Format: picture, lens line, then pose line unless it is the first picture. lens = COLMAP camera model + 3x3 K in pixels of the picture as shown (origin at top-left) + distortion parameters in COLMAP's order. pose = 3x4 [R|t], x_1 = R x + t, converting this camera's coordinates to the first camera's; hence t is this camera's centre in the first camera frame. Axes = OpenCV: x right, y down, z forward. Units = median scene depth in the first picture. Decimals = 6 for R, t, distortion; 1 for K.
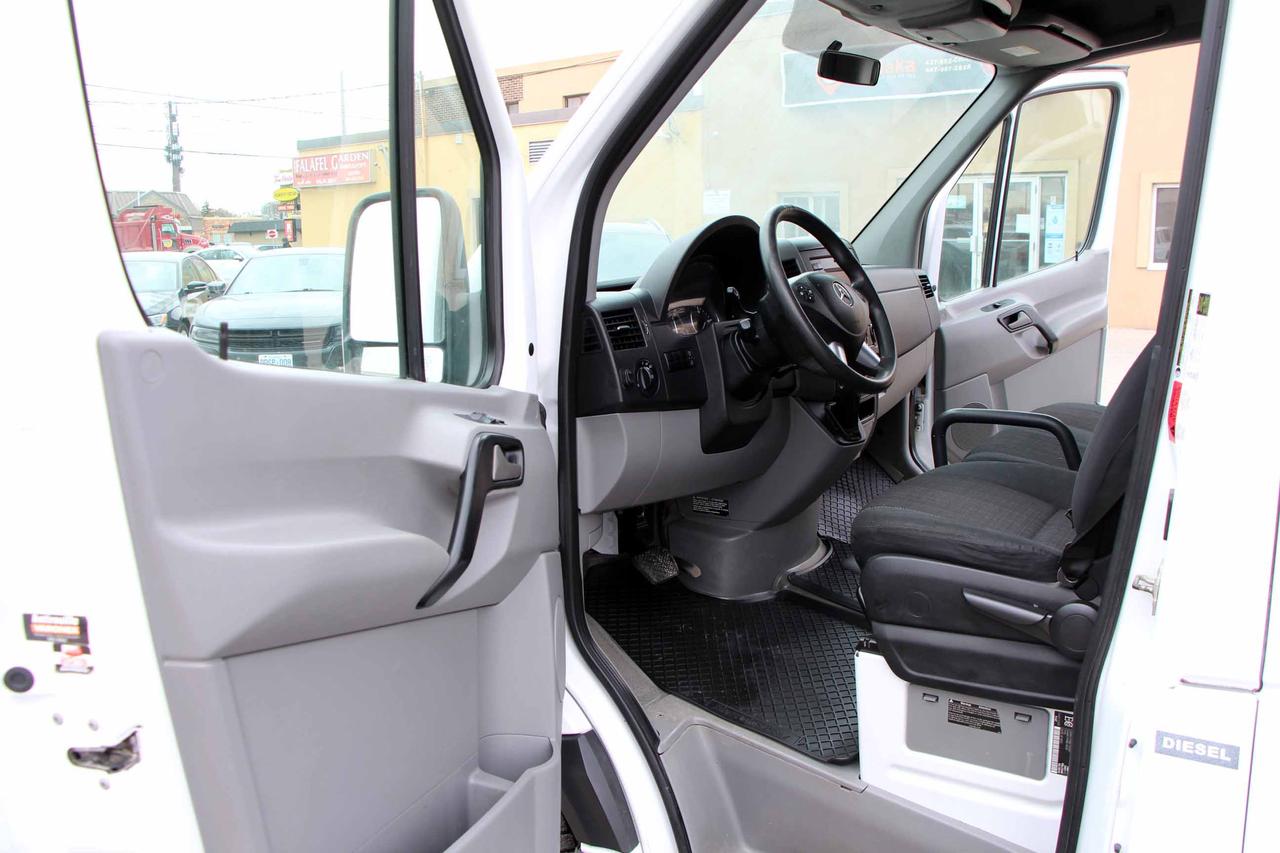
lens RADIAL K [[1055.4, 0, 642.7], [0, 1055.4, 420.0], [0, 0, 1]] dist [-0.179103, 0.146859]
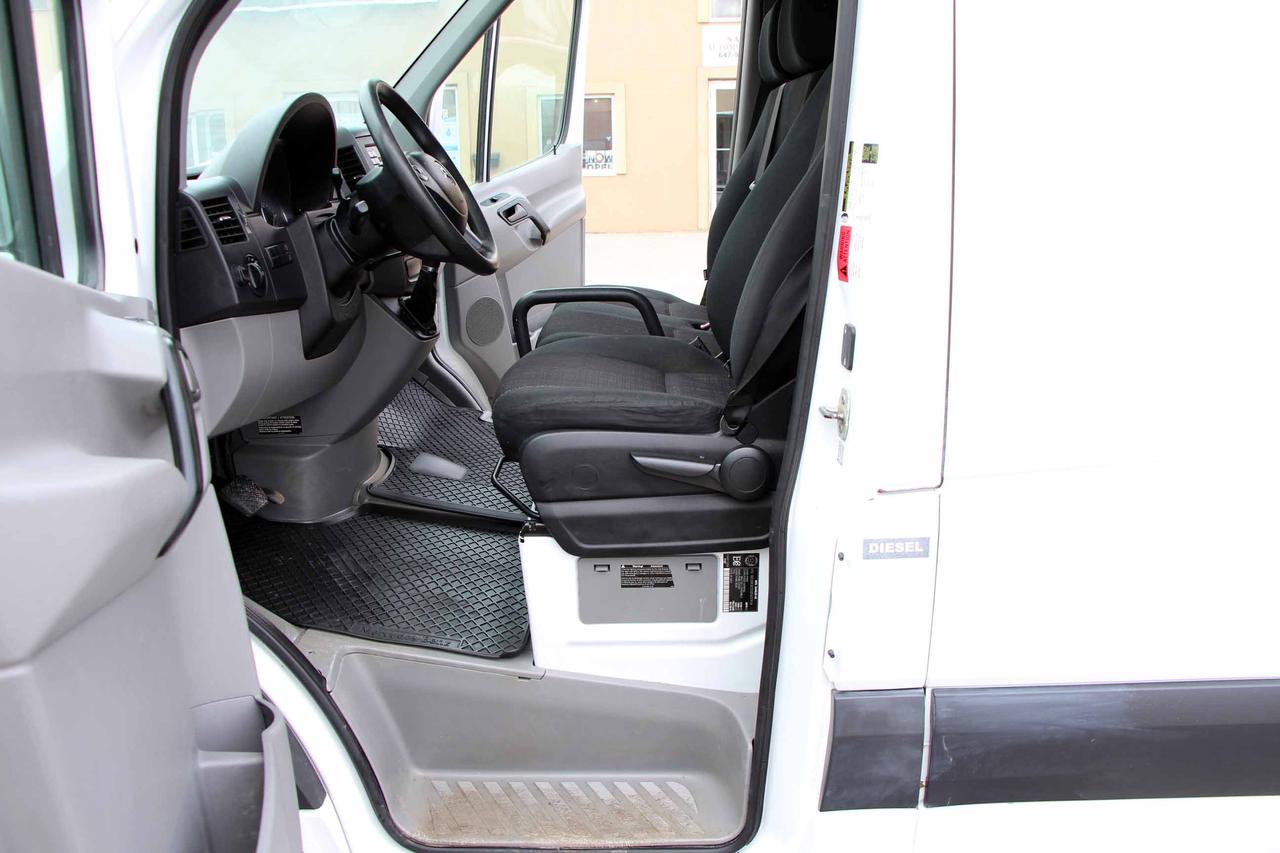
lens RADIAL K [[1055.4, 0, 642.7], [0, 1055.4, 420.0], [0, 0, 1]] dist [-0.179103, 0.146859]
pose [[0.836947, -0.137401, 0.529756, -0.208187], [0.097997, 0.989952, 0.101939, 0.024620], [-0.538439, -0.033403, 0.842002, 0.114285]]
